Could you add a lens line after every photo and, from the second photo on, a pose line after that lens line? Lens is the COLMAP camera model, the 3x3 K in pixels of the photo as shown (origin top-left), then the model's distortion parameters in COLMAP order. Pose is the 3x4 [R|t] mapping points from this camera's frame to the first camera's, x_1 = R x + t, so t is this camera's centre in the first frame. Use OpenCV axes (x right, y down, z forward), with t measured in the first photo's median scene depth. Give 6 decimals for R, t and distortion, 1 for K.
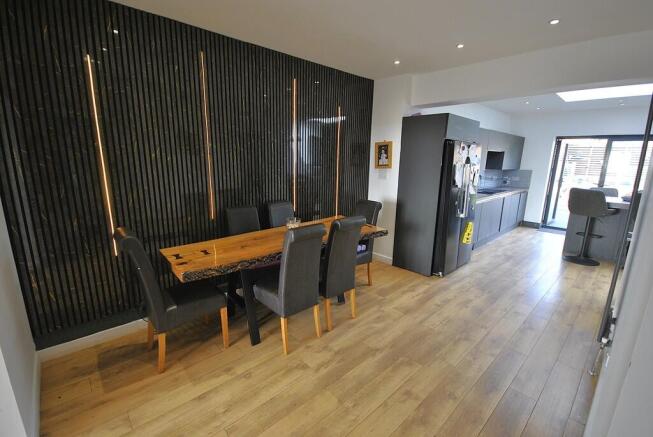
lens RADIAL K [[290.8, 0, 327.2], [0, 290.8, 216.5], [0, 0, 1]] dist [0.000317, -0.000009]
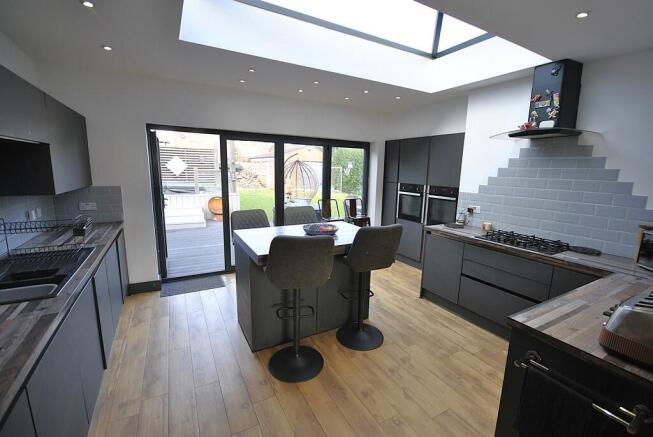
lens RADIAL K [[290.8, 0, 328.2], [0, 290.8, 217.9], [0, 0, 1]] dist [0.000317, -0.000009]
pose [[0.245340, -0.170753, 0.954281, 0.344272], [0.187017, 0.974212, 0.126239, -0.115545], [-0.951227, 0.147496, 0.270947, 0.598352]]
